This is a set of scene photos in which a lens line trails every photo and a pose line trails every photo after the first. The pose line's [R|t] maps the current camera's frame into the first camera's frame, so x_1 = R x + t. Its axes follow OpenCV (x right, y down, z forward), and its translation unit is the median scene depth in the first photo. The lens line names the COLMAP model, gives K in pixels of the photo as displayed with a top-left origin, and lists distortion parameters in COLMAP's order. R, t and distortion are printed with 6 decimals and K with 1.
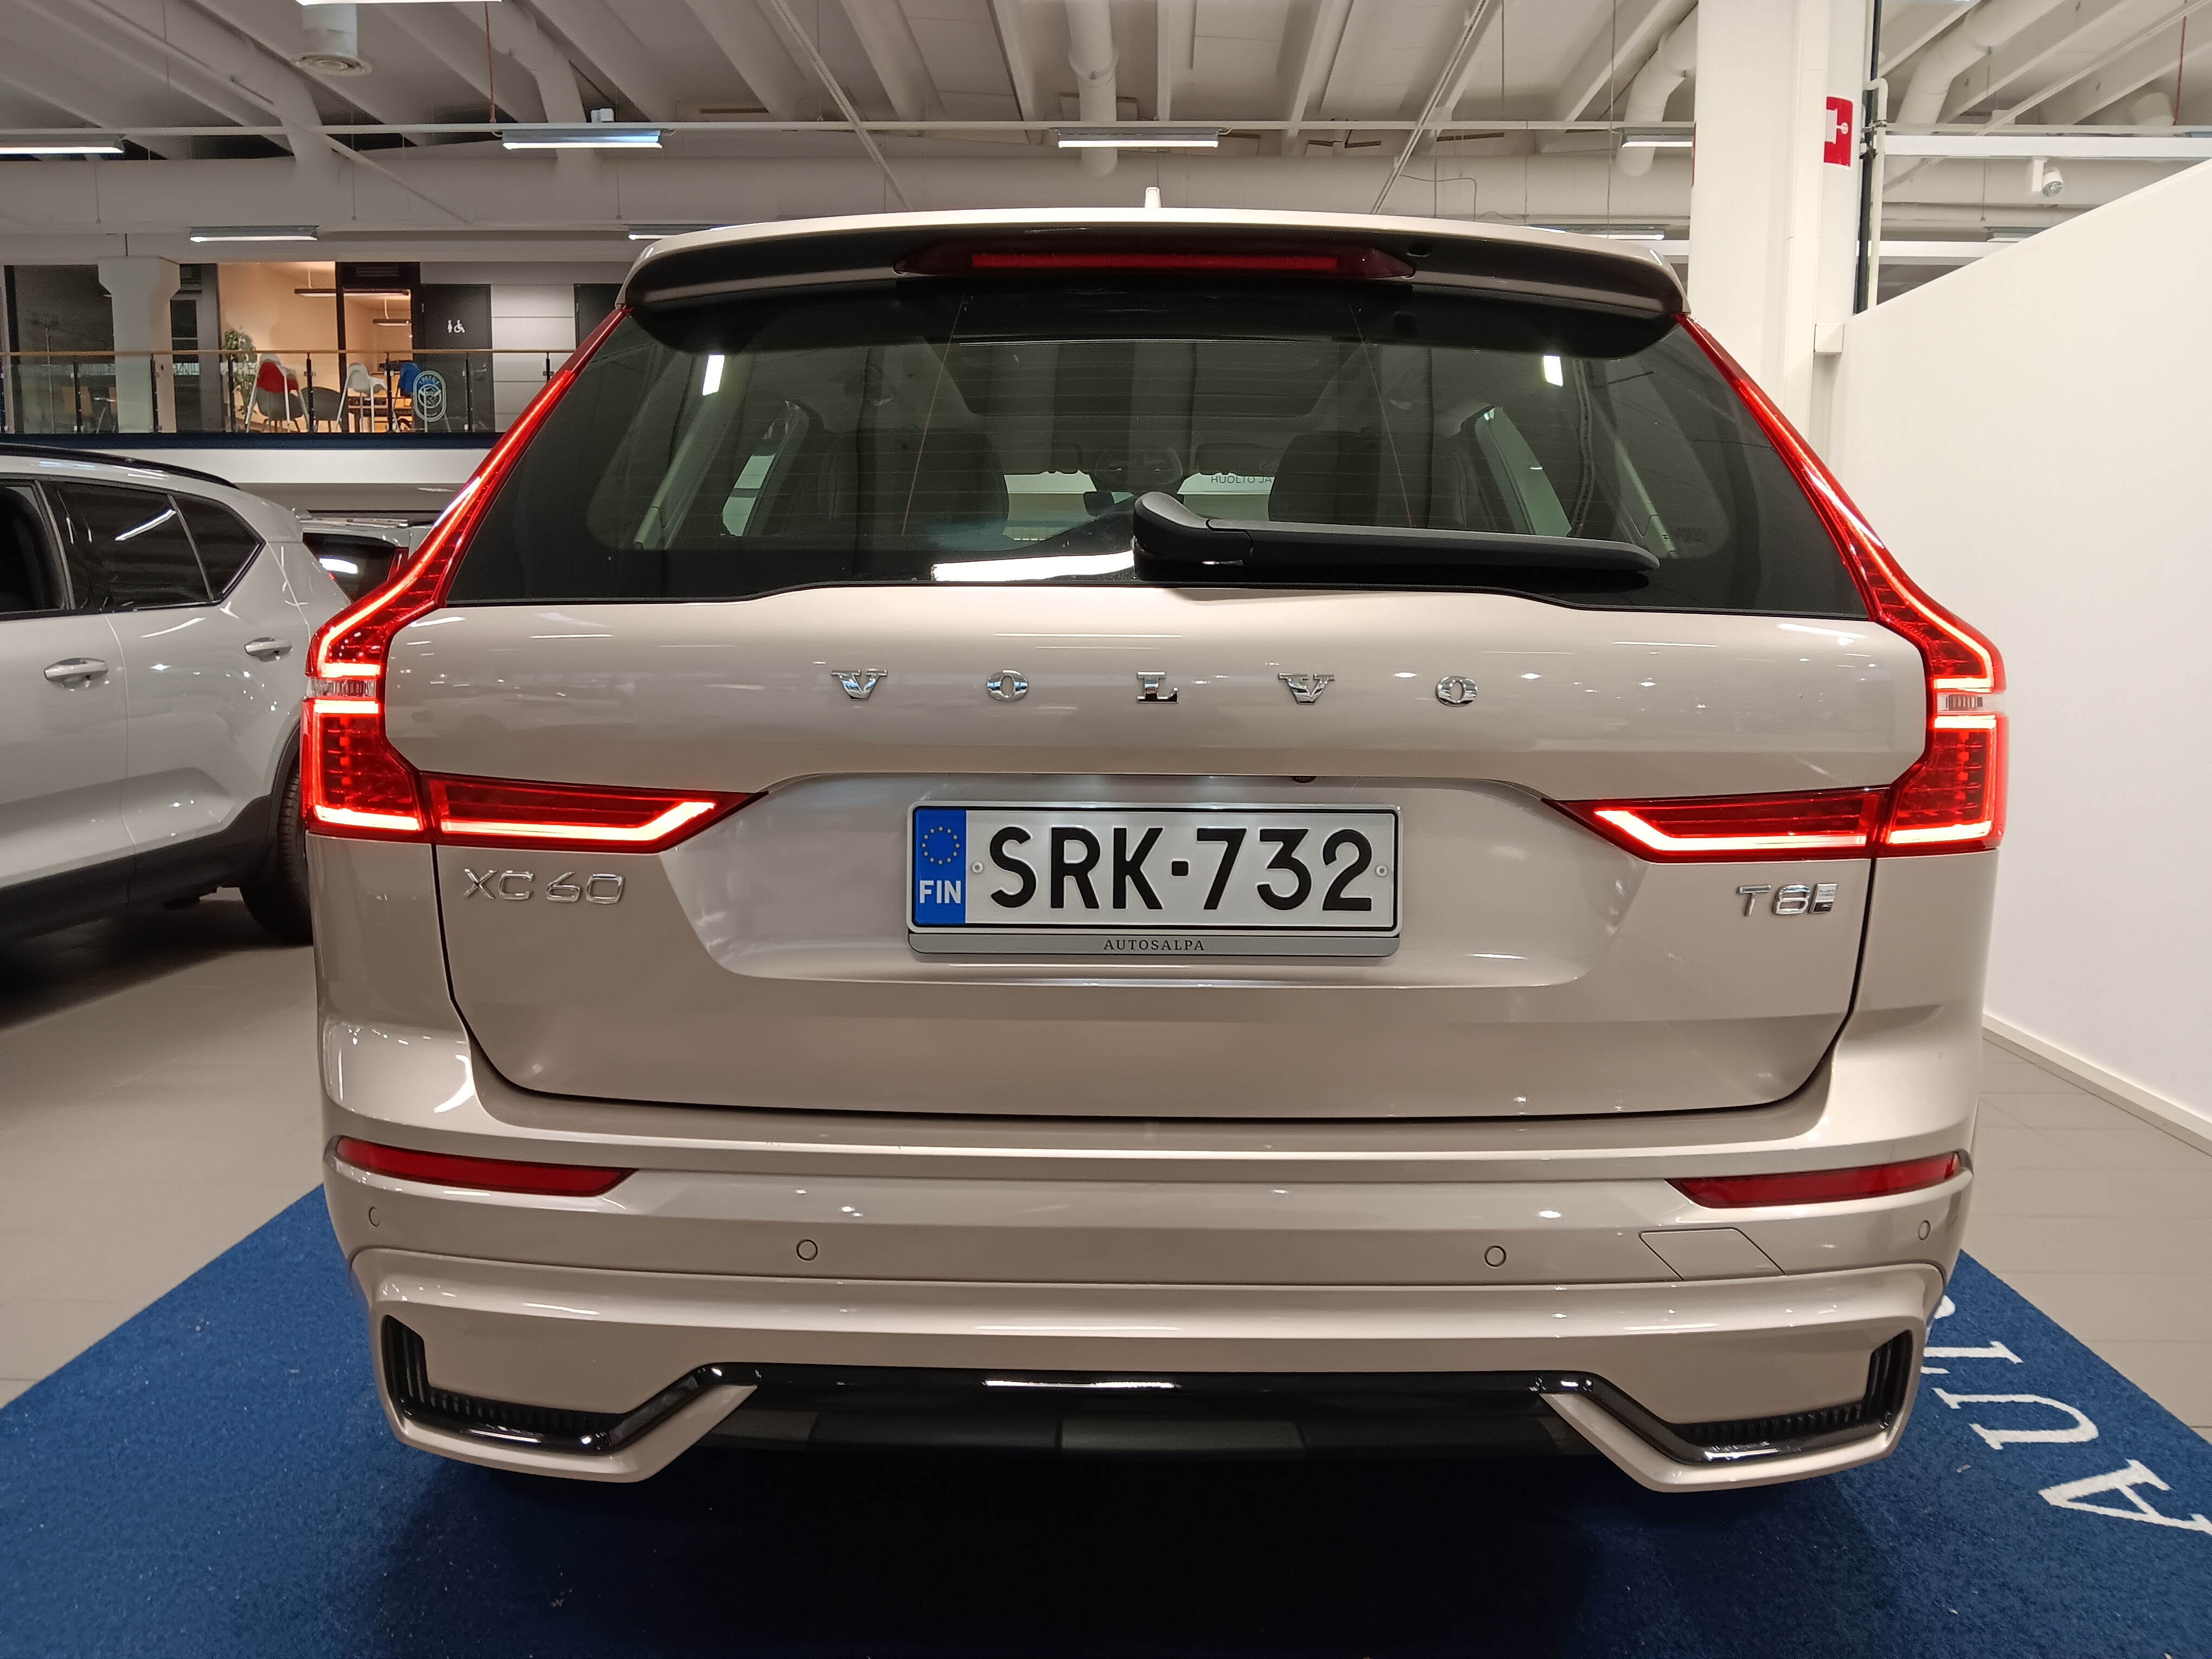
lens RADIAL K [[1733.8, 0, 1108.4], [0, 1733.8, 827.6], [0, 0, 1]] dist [-0.022887, 0.011182]
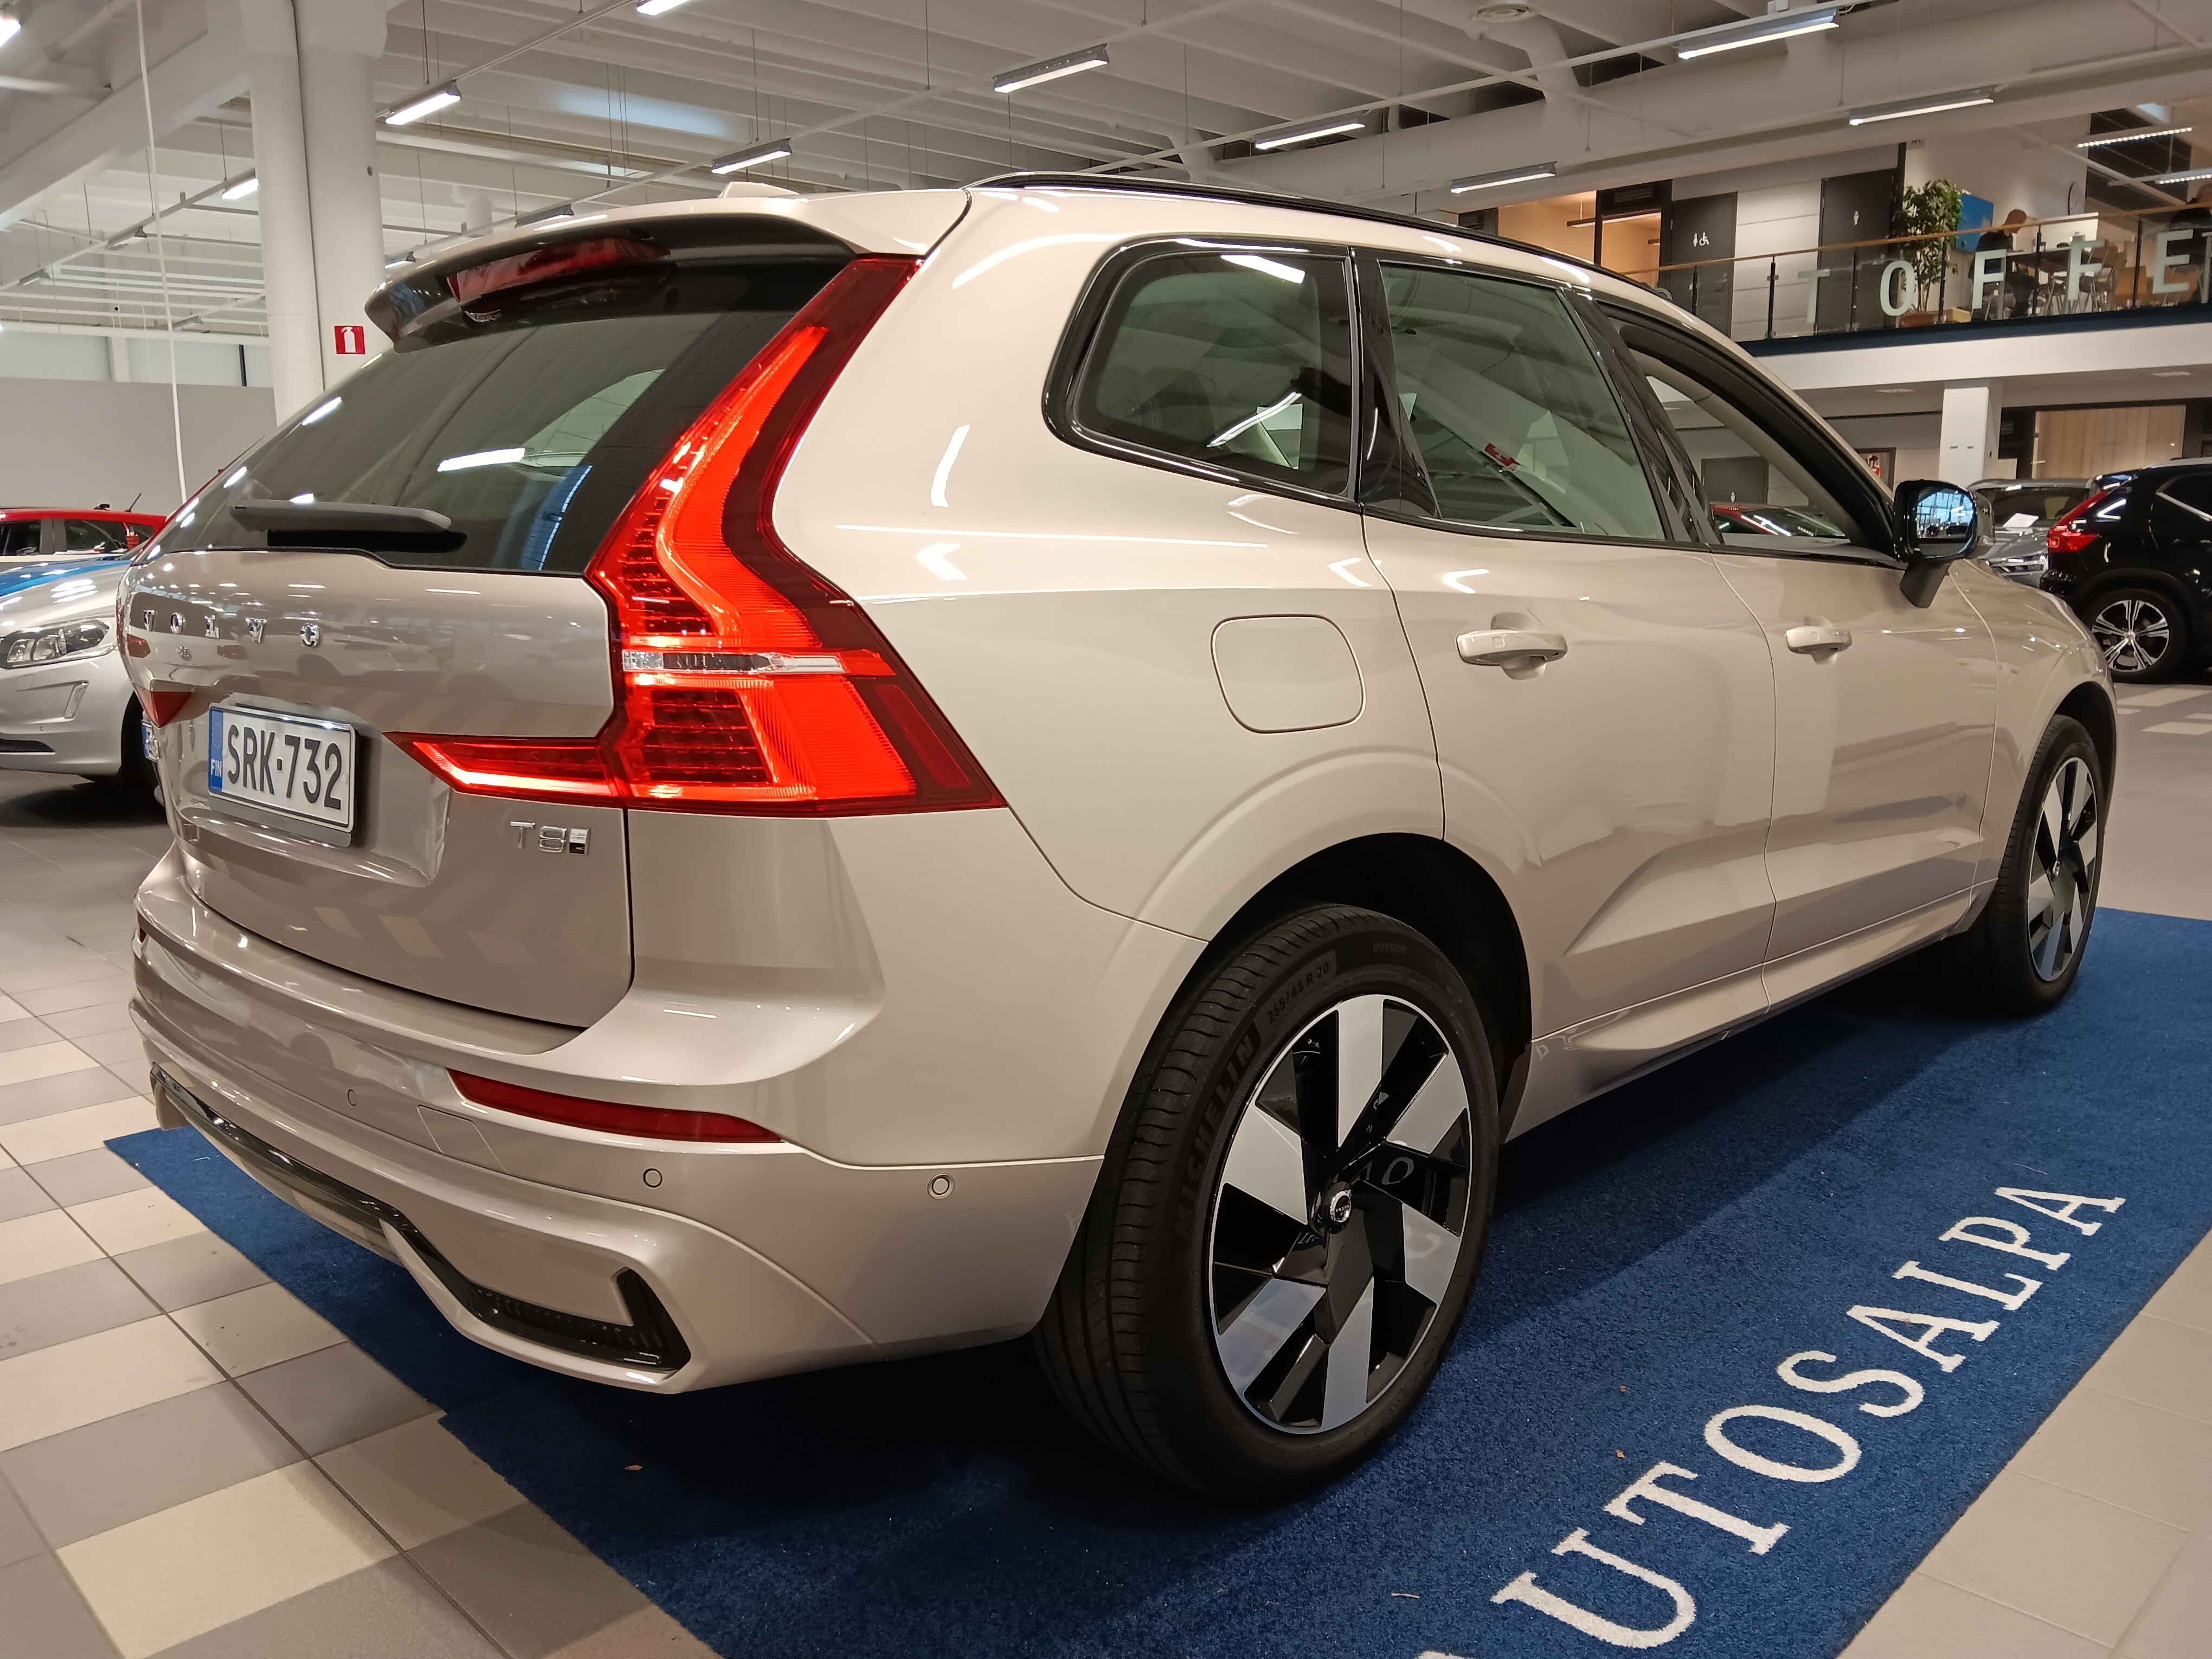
lens RADIAL K [[1733.8, 0, 1106.3], [0, 1733.8, 833.8], [0, 0, 1]] dist [-0.022887, 0.011182]
pose [[0.722487, 0.102483, -0.683747, 1.618299], [-0.065393, 0.994649, 0.079985, -0.081800], [0.688285, -0.013076, 0.725322, 0.540779]]
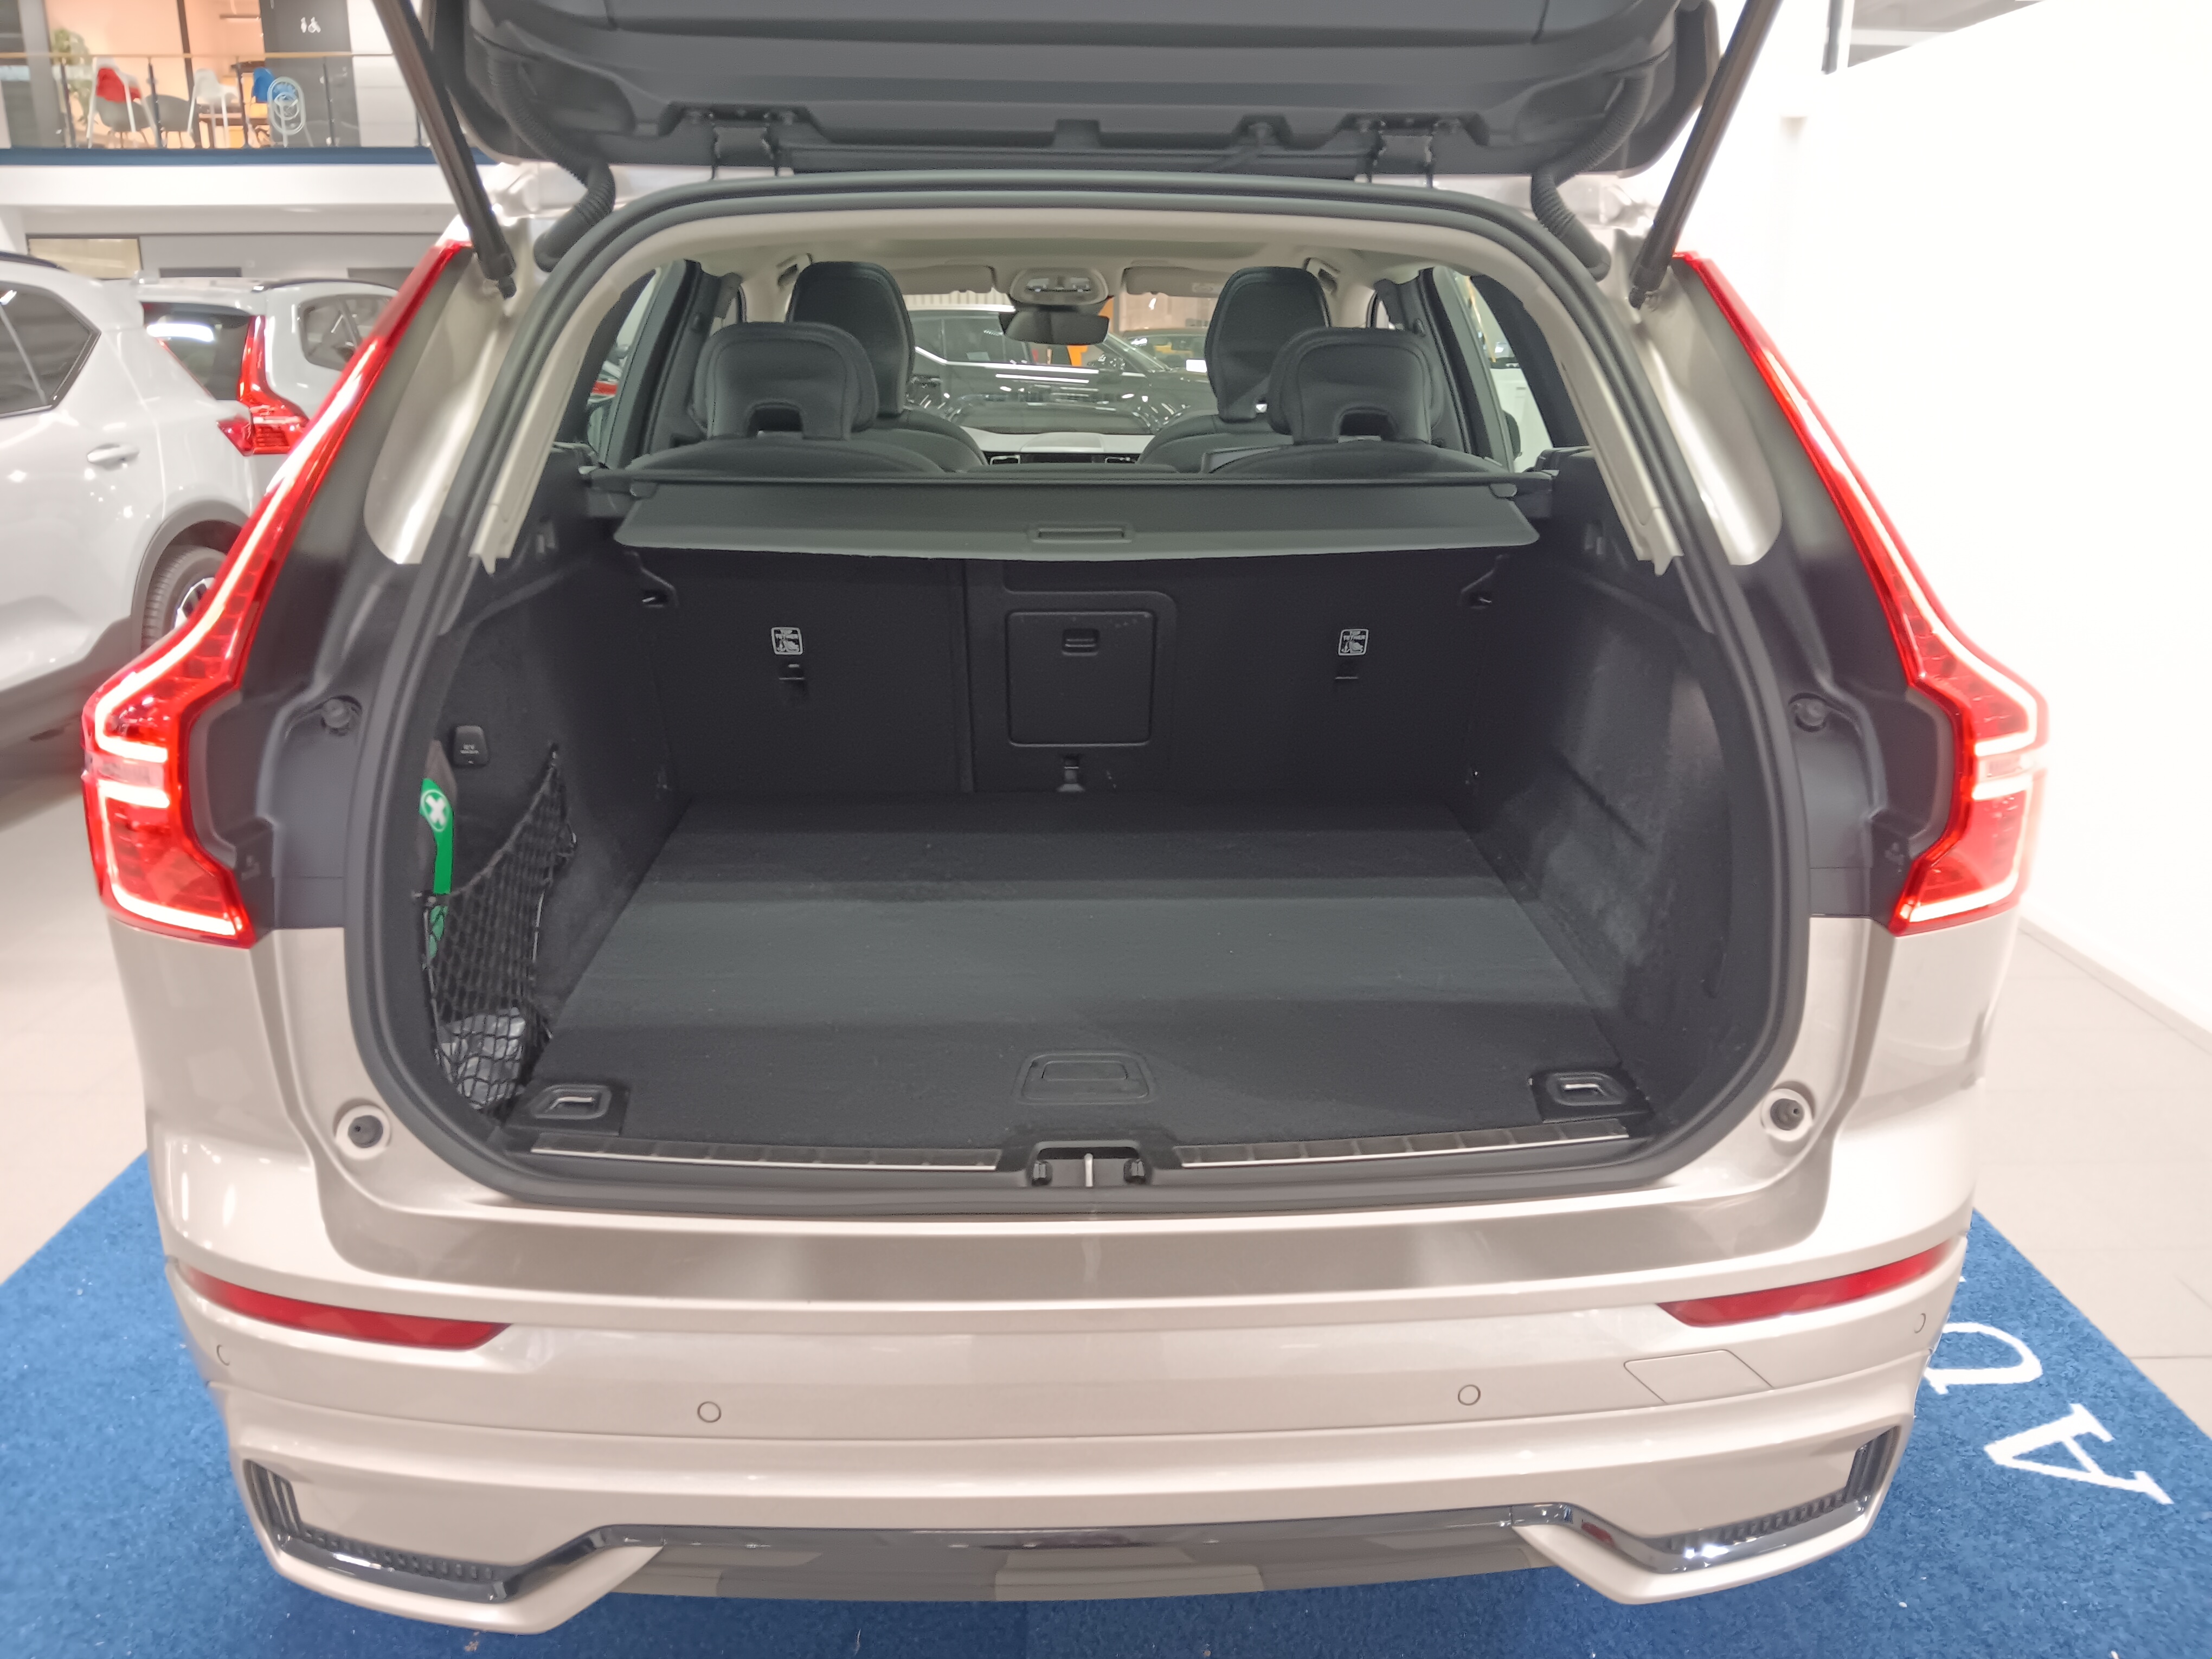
lens RADIAL K [[1733.8, 0, 1109.6], [0, 1733.8, 834.6], [0, 0, 1]] dist [-0.022887, 0.011182]
pose [[0.998864, -0.017005, 0.044519, -0.001267], [0.009651, 0.986994, 0.160467, -0.126811], [-0.046669, -0.159855, 0.986037, 0.100029]]
